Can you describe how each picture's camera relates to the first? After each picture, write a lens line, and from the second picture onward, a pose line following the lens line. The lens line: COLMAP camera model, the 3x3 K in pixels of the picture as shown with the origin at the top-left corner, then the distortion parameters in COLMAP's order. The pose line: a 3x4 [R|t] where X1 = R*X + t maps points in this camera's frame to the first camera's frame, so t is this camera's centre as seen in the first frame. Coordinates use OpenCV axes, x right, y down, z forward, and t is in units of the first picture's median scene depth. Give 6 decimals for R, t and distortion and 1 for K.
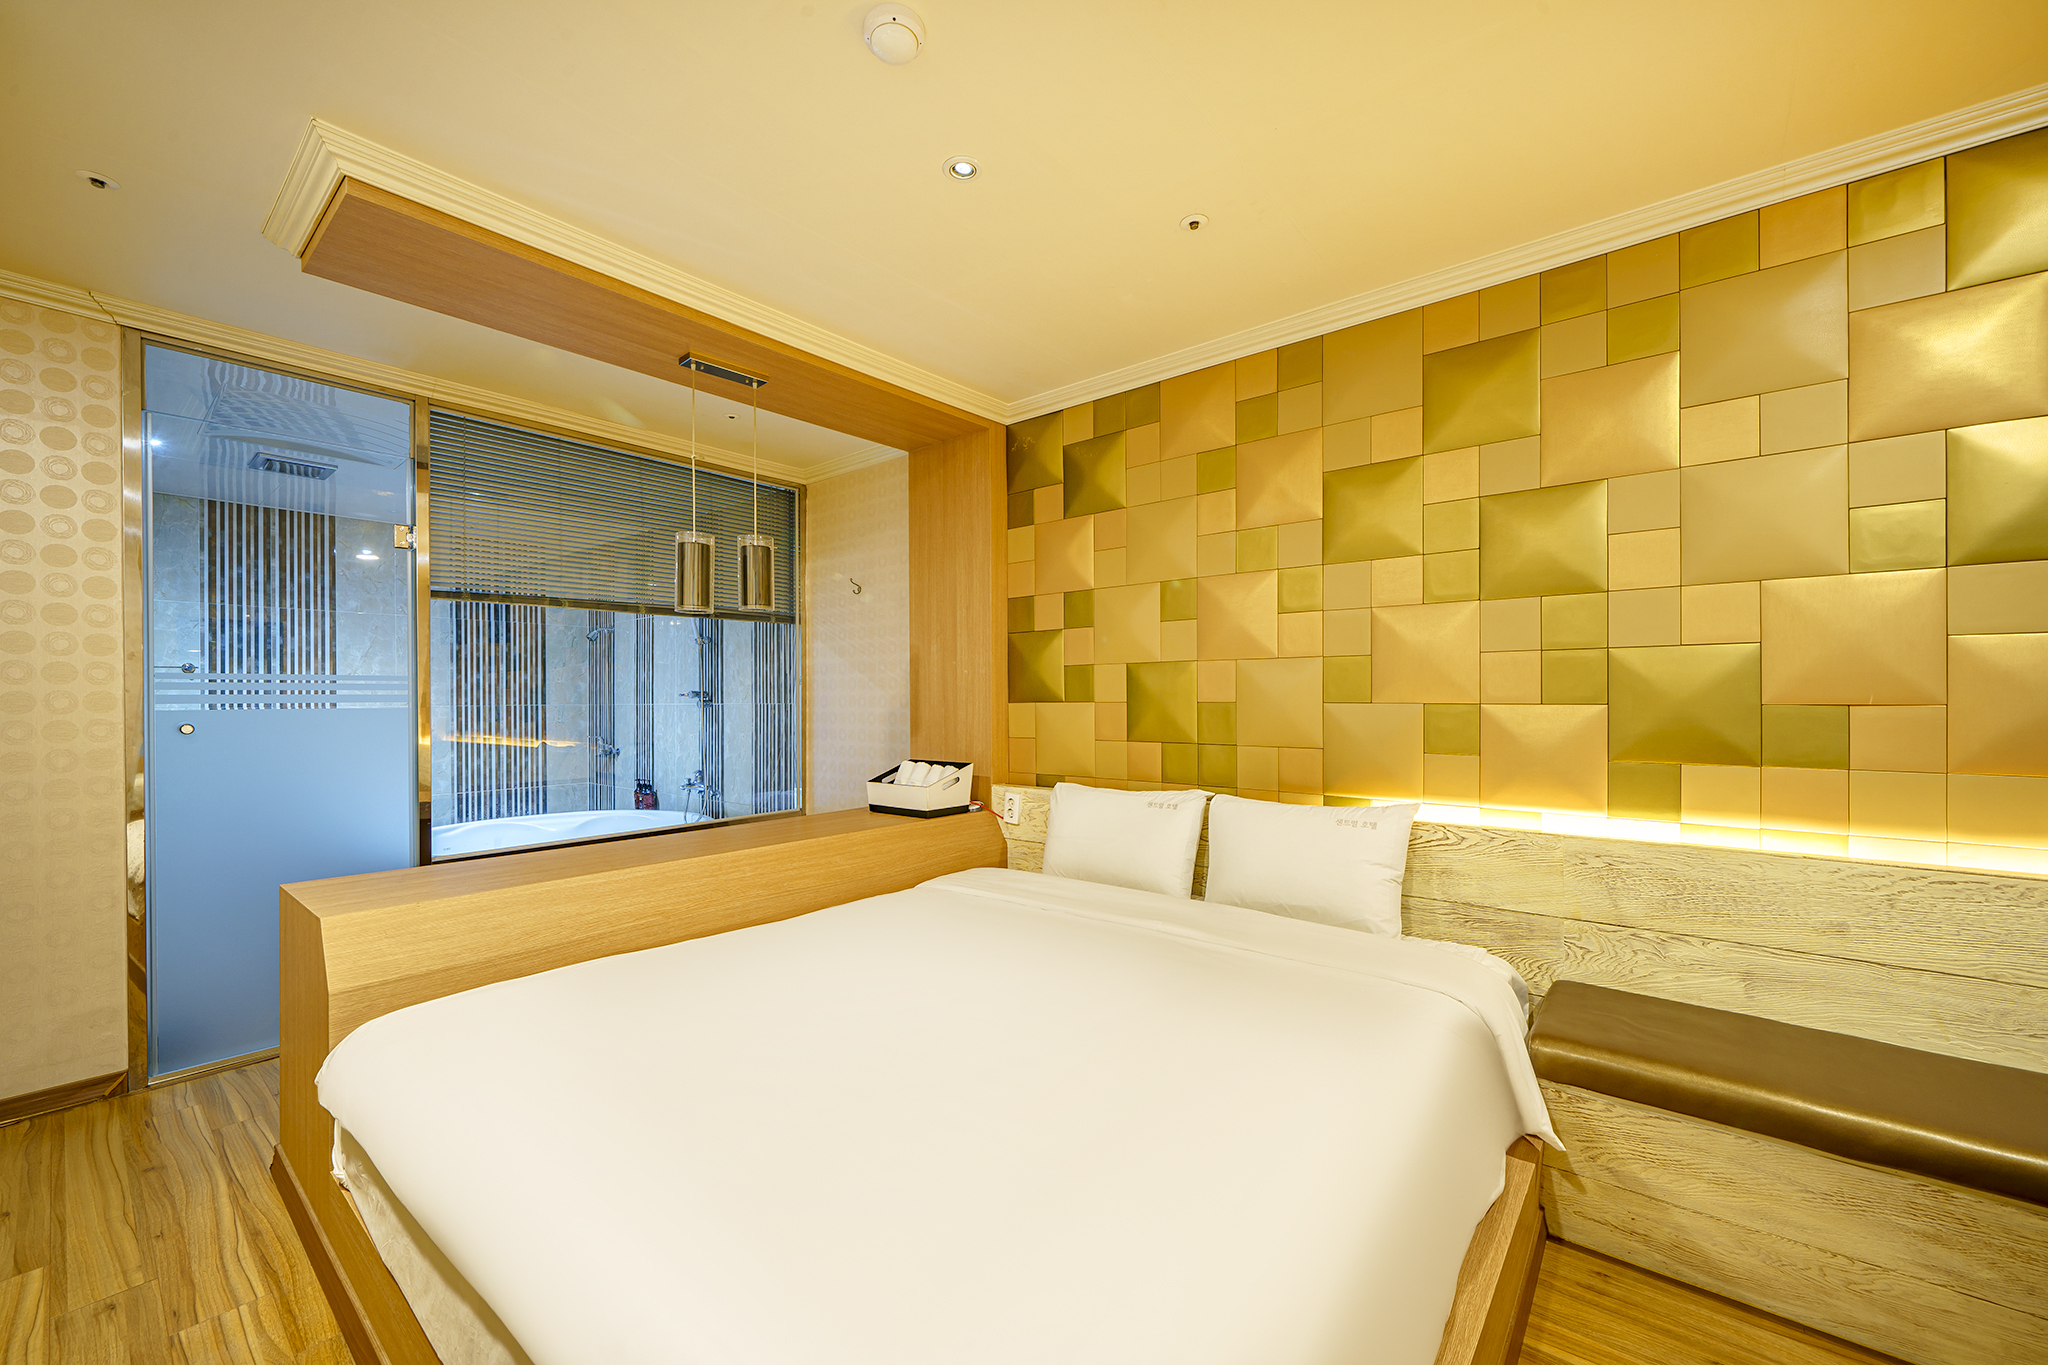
lens RADIAL K [[806.6, 0, 1013.2], [0, 806.6, 695.6], [0, 0, 1]] dist [-0.000752, 0.000333]
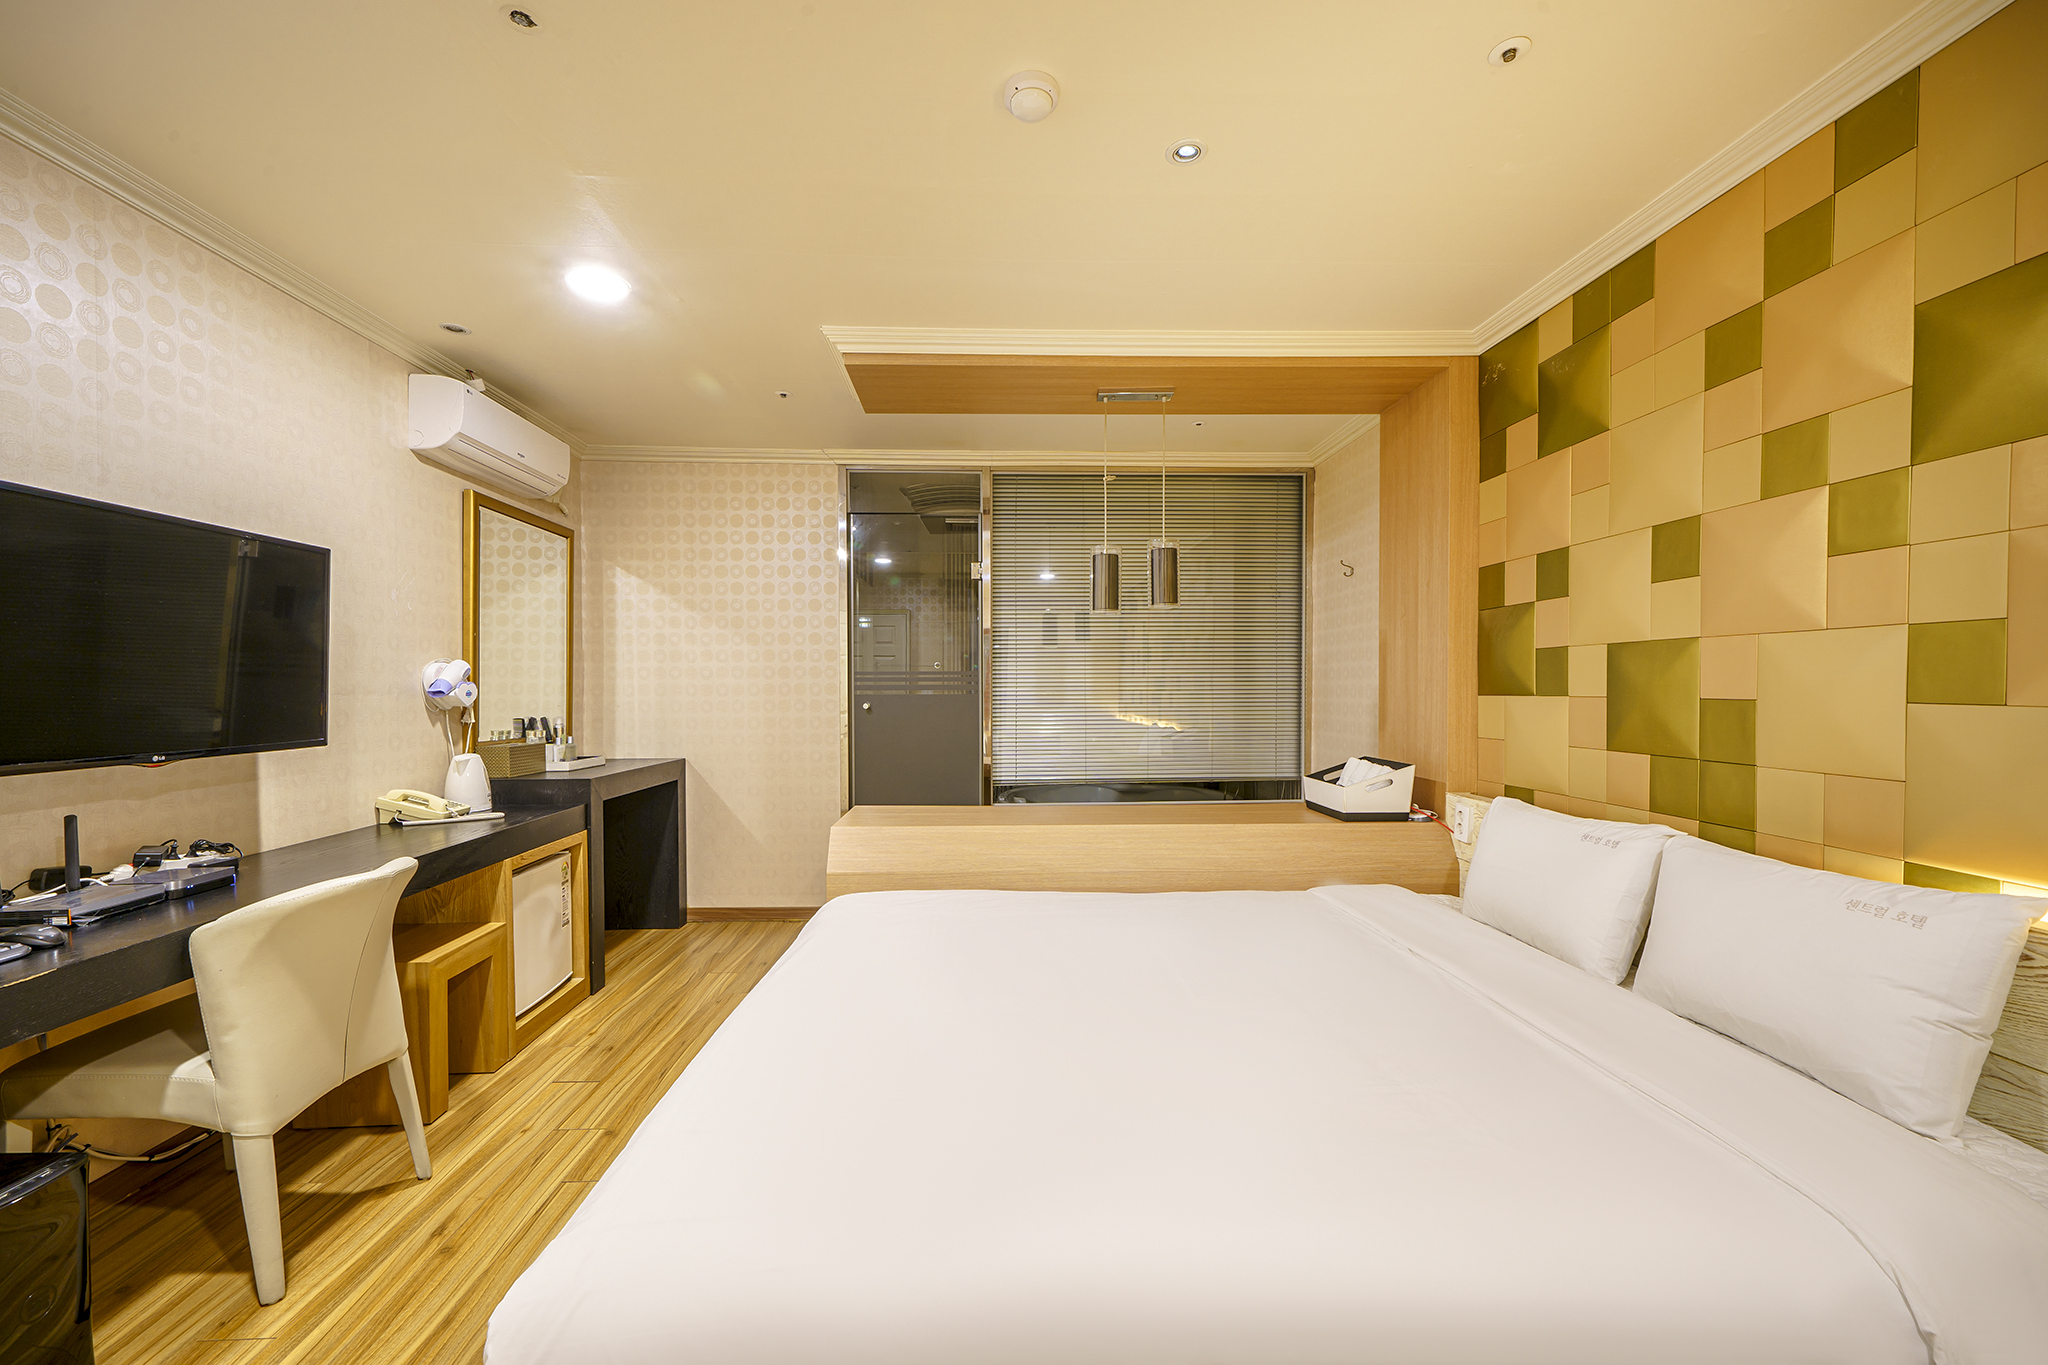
lens RADIAL K [[806.6, 0, 1002.3], [0, 806.6, 694.7], [0, 0, 1]] dist [-0.000752, 0.000333]
pose [[0.670731, 0.011297, -0.741614, 0.376023], [0.001037, 0.999869, 0.016169, -0.007316], [0.741700, -0.011614, 0.670631, 0.123249]]
